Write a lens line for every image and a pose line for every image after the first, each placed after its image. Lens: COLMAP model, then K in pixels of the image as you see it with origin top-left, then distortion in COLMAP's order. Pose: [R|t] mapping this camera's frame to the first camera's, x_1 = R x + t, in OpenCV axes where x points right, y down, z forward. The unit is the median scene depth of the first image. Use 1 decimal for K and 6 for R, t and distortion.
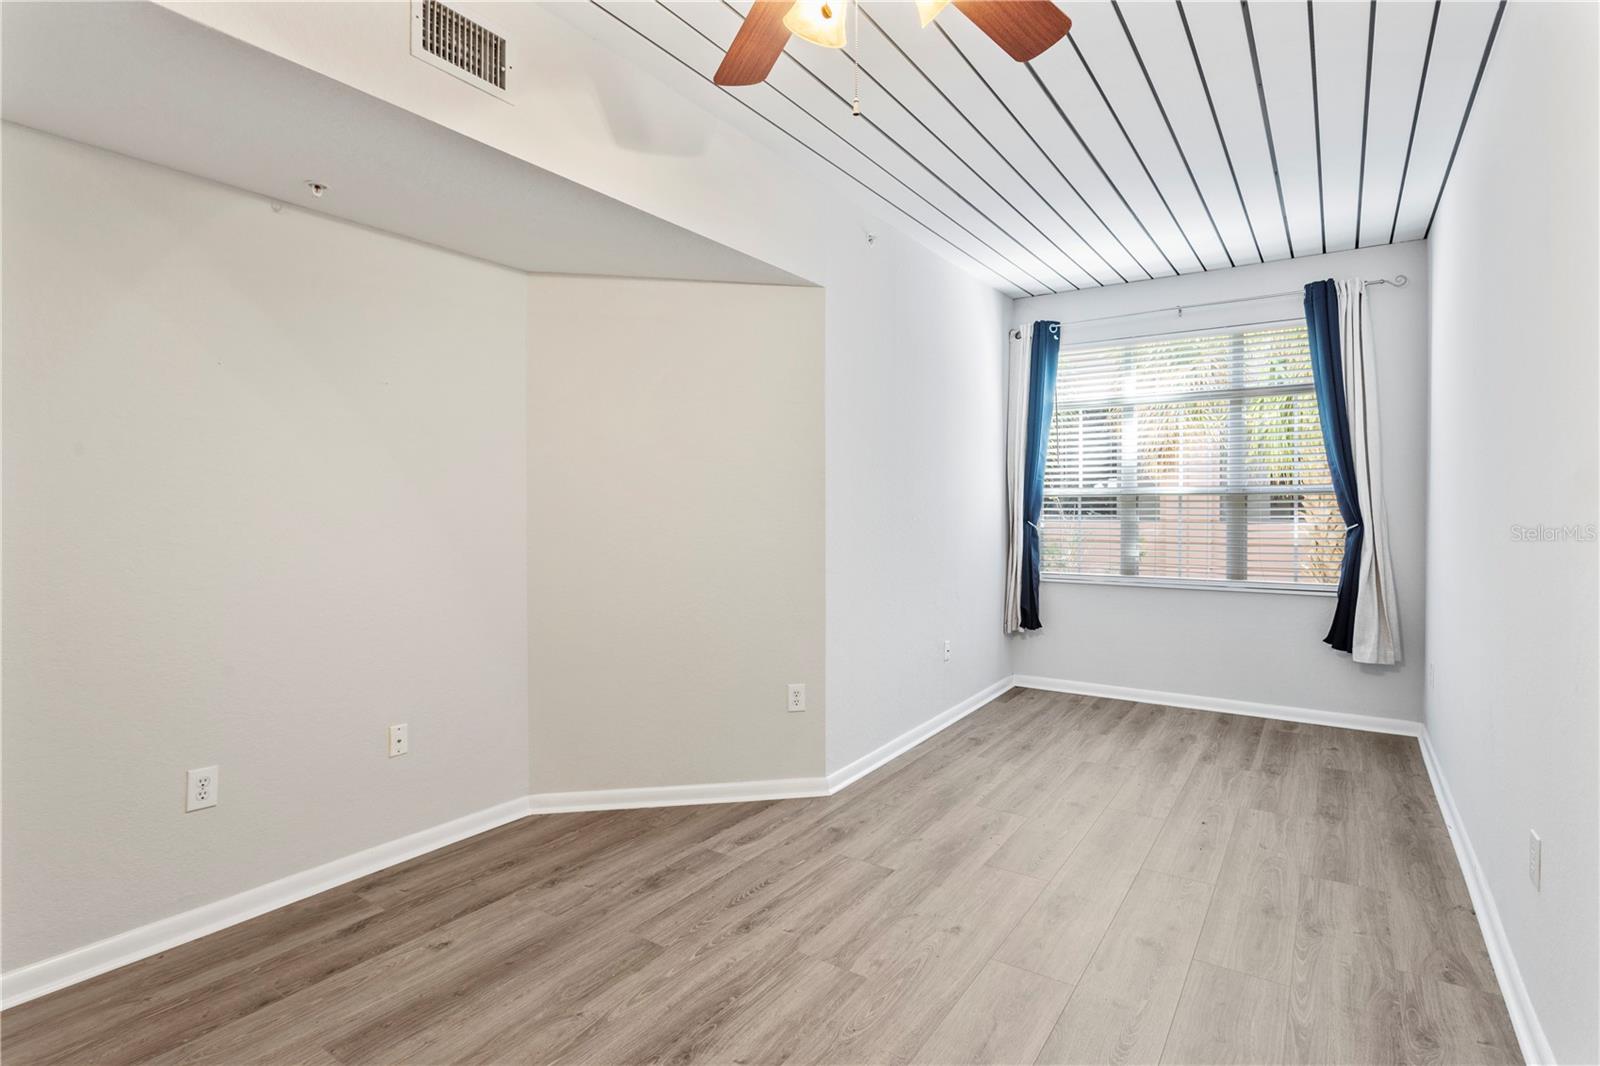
lens RADIAL K [[793.6, 0, 801.4], [0, 793.6, 522.5], [0, 0, 1]] dist [-0.007788, 0.003130]
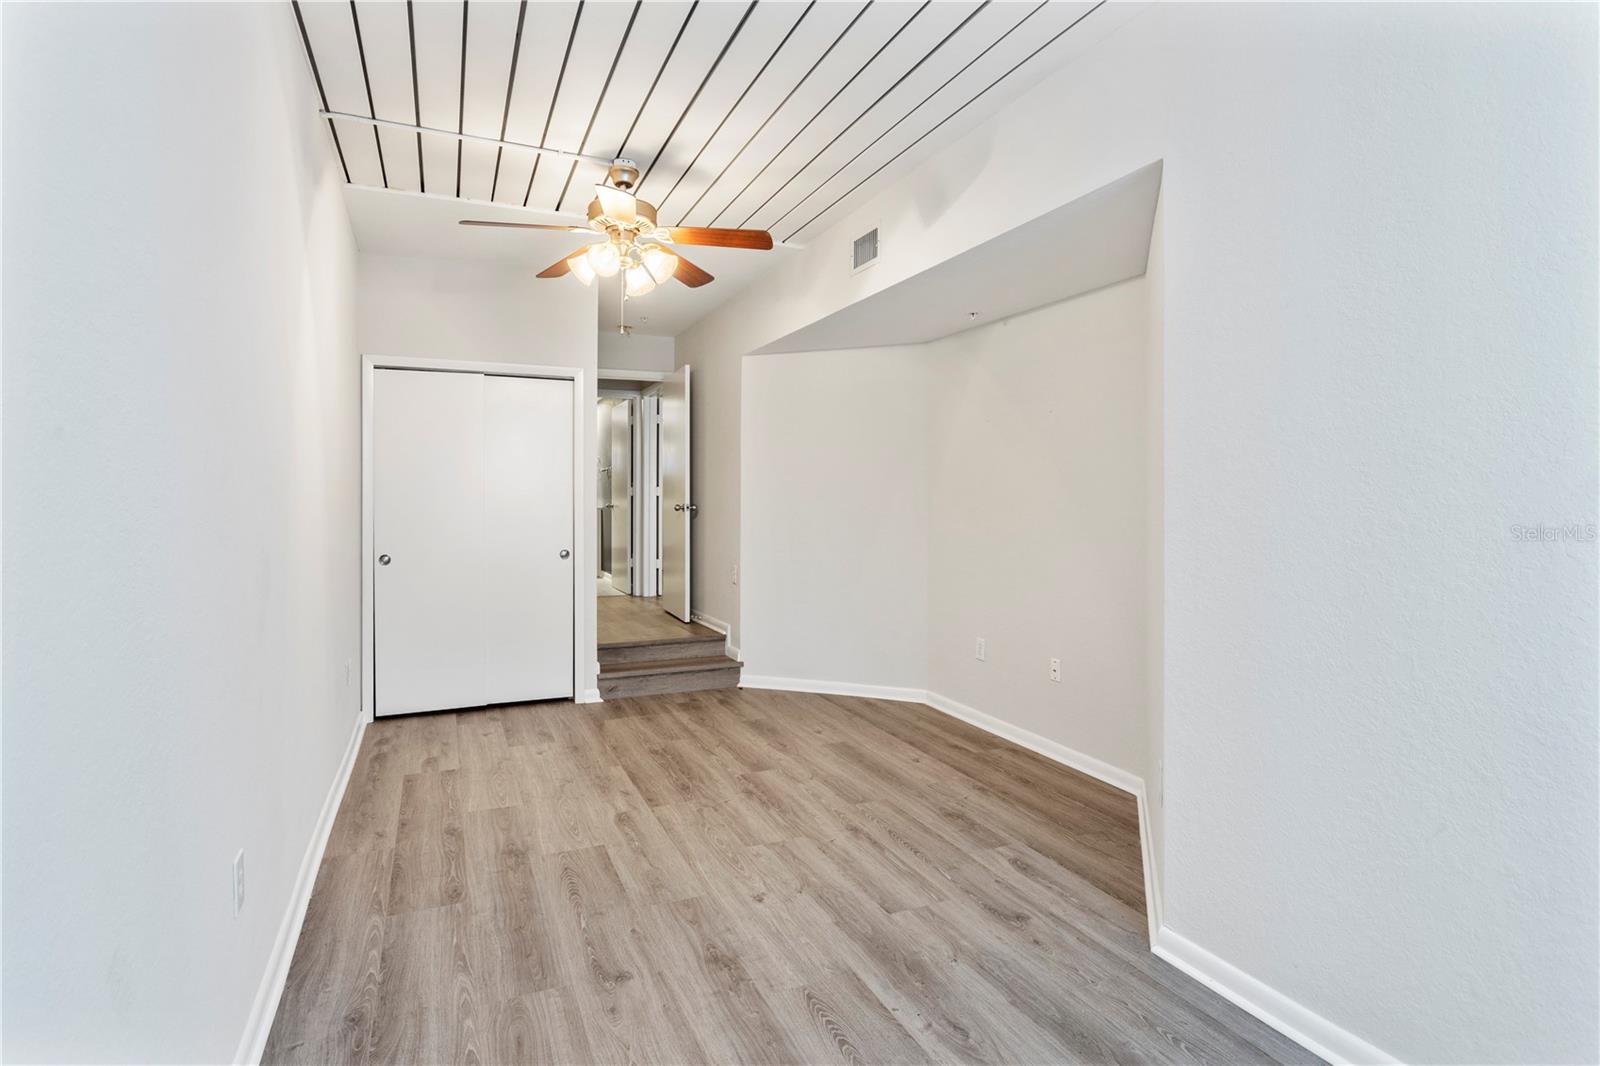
lens RADIAL K [[818.3, 0, 790.3], [0, 818.3, 503.6], [0, 0, 1]] dist [-0.003328, 0.001772]
pose [[-0.540508, 0.004699, -0.841326, 0.858556], [-0.014654, 0.999780, 0.014999, -0.024928], [0.841211, 0.020436, -0.540321, 1.271940]]
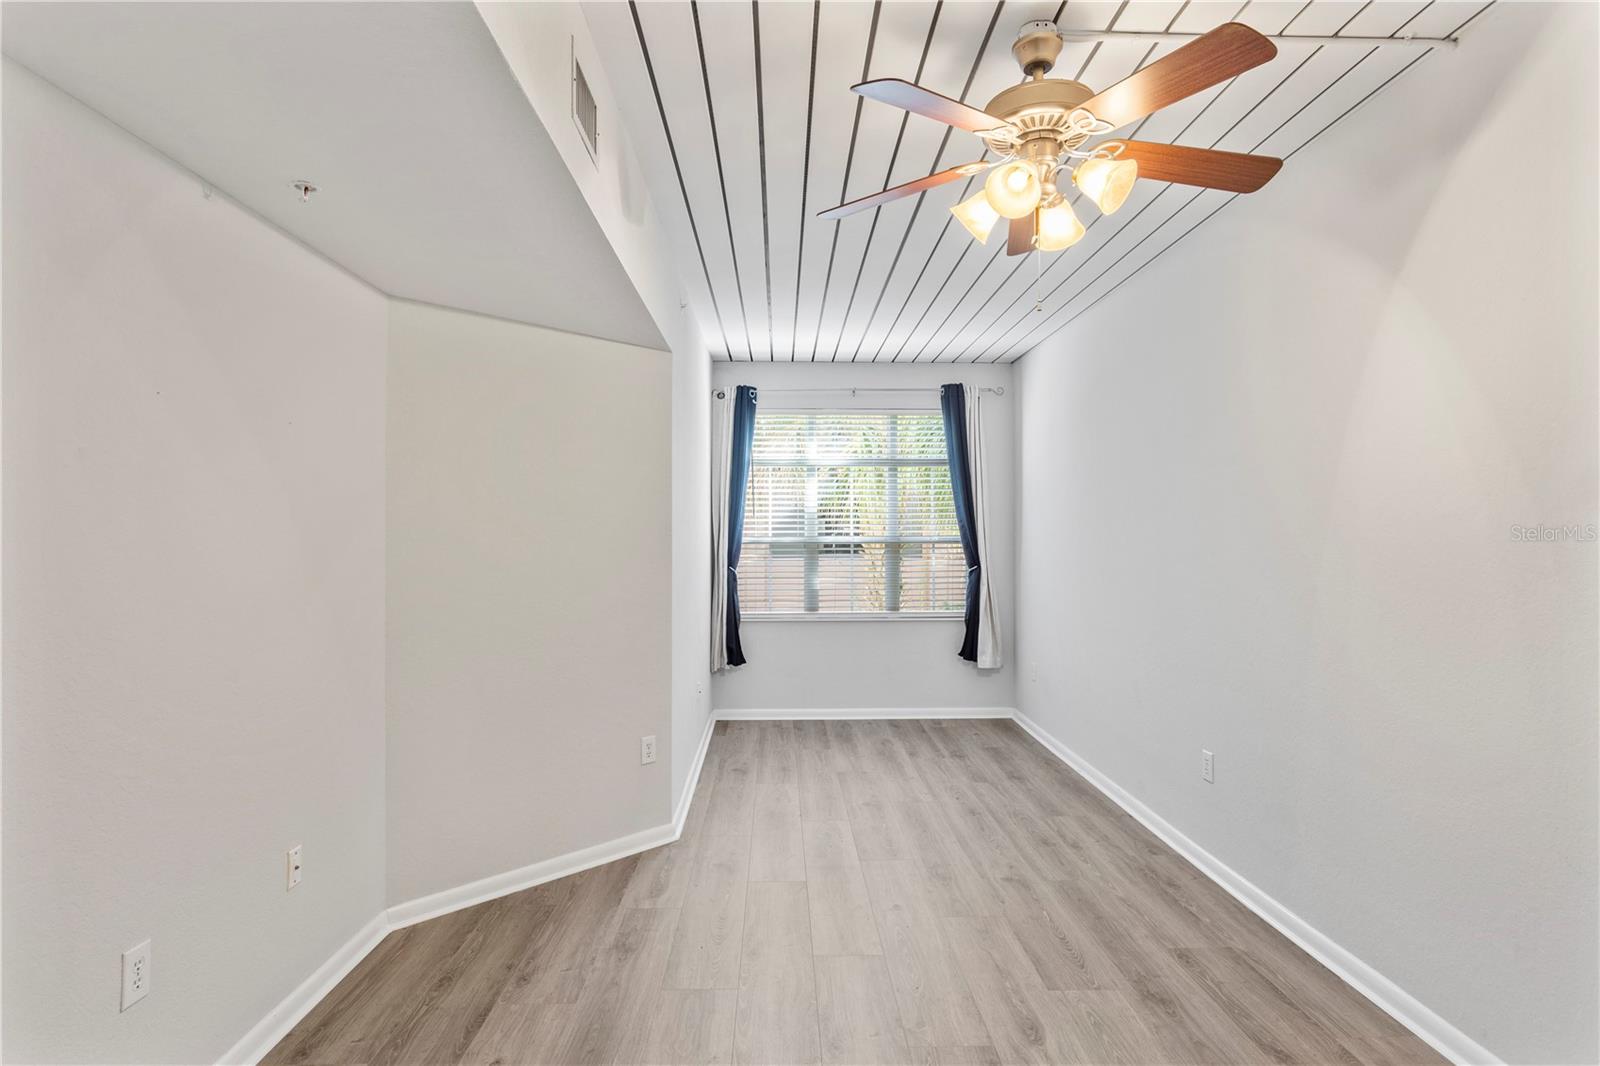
lens RADIAL K [[841.8, 0, 807.8], [0, 841.8, 540.2], [0, 0, 1]] dist [0.000389, 0.001623]
pose [[0.810175, 0.000039, 0.586188, -0.544605], [0.011074, 0.999821, -0.015372, -0.033582], [-0.586084, 0.018945, 0.810029, 0.000704]]
